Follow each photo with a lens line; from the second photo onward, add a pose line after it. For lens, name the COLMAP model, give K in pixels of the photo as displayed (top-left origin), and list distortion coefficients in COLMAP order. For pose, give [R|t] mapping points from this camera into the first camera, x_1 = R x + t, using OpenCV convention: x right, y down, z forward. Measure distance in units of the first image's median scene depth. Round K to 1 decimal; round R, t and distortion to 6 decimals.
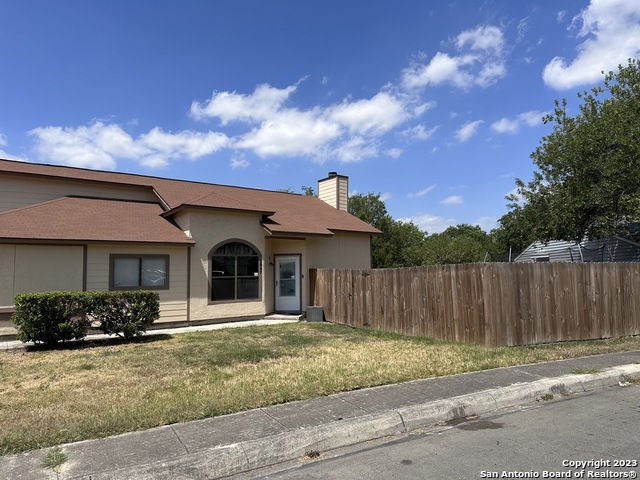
lens RADIAL K [[448.4, 0, 320.5], [0, 448.4, 238.9], [0, 0, 1]] dist [0.032553, -0.058122]
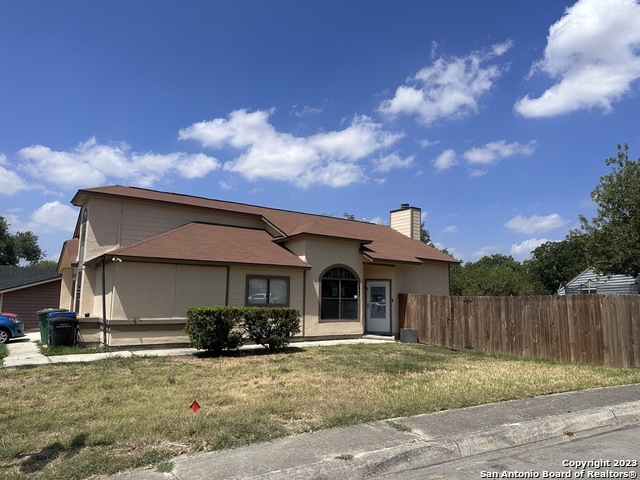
lens RADIAL K [[448.4, 0, 315.4], [0, 448.4, 233.1], [0, 0, 1]] dist [0.032553, -0.058122]
pose [[0.998934, 0.029896, -0.035161, -0.225664], [-0.032139, 0.997364, -0.065061, -0.002584], [0.033124, 0.066122, 0.997262, -0.121439]]
